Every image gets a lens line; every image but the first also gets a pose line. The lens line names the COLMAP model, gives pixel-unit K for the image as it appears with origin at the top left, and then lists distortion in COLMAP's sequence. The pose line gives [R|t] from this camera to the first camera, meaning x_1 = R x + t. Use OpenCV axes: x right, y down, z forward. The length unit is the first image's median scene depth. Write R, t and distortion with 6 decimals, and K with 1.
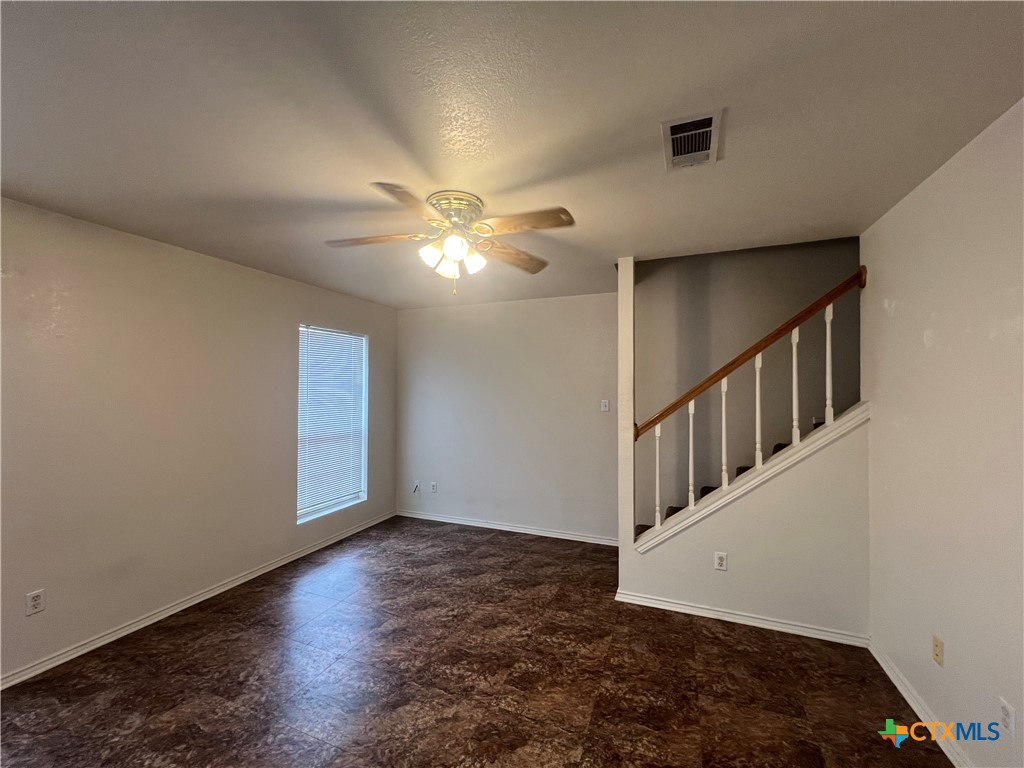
lens RADIAL K [[408.4, 0, 508.6], [0, 408.4, 382.8], [0, 0, 1]] dist [-0.001277, 0.000873]
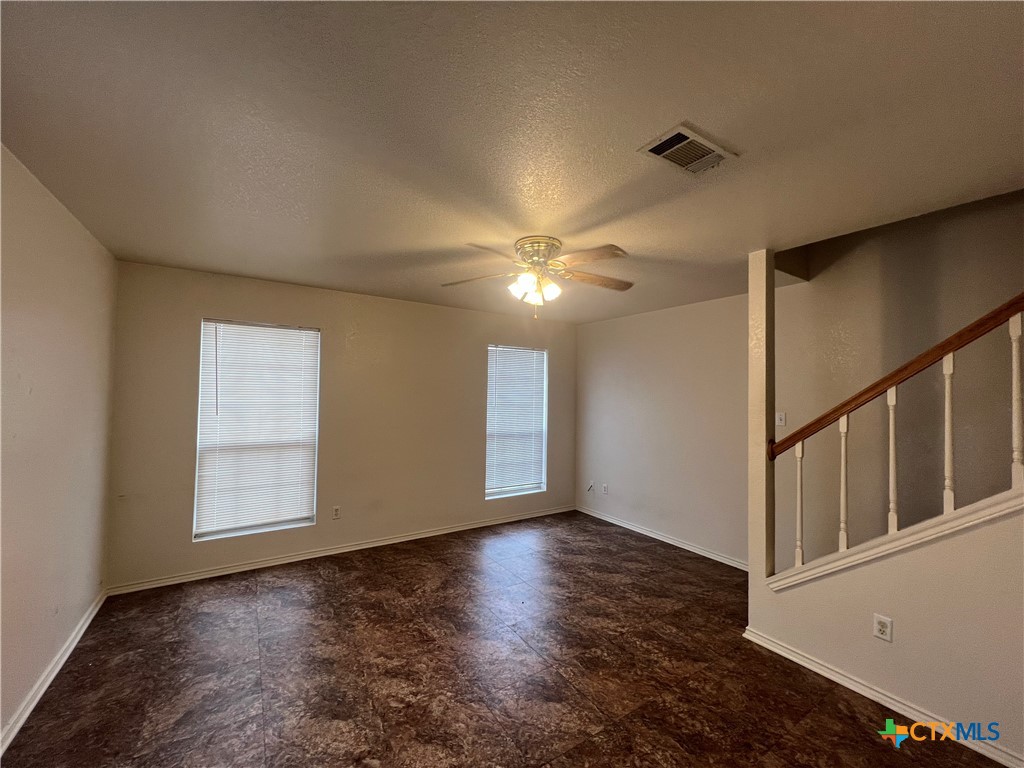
lens RADIAL K [[408.4, 0, 508.6], [0, 408.4, 382.8], [0, 0, 1]] dist [-0.001277, 0.000873]
pose [[0.821593, -0.003591, -0.570064, 0.358773], [-0.005581, 0.999882, -0.014343, -0.006536], [0.570048, 0.014966, 0.821475, -0.033265]]
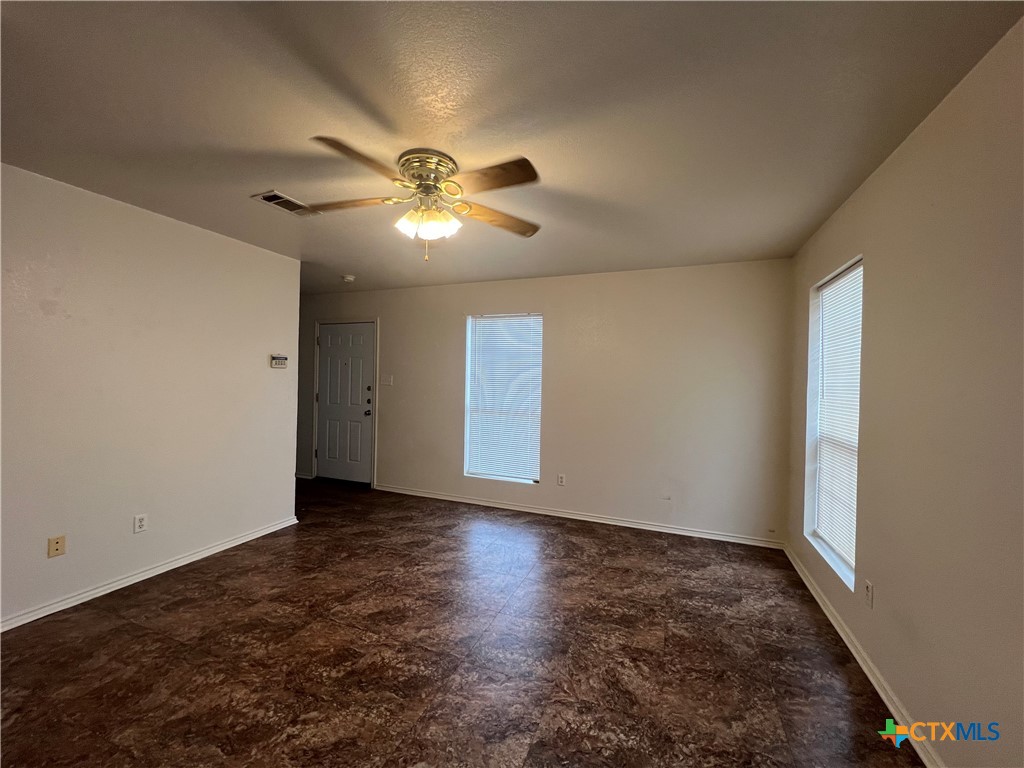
lens RADIAL K [[408.4, 0, 508.6], [0, 408.4, 382.8], [0, 0, 1]] dist [-0.001277, 0.000873]
pose [[-0.999692, -0.023659, -0.007544, -0.241538], [-0.023607, 0.999697, -0.006930, 0.062517], [0.007706, -0.006750, -0.999948, 1.449968]]
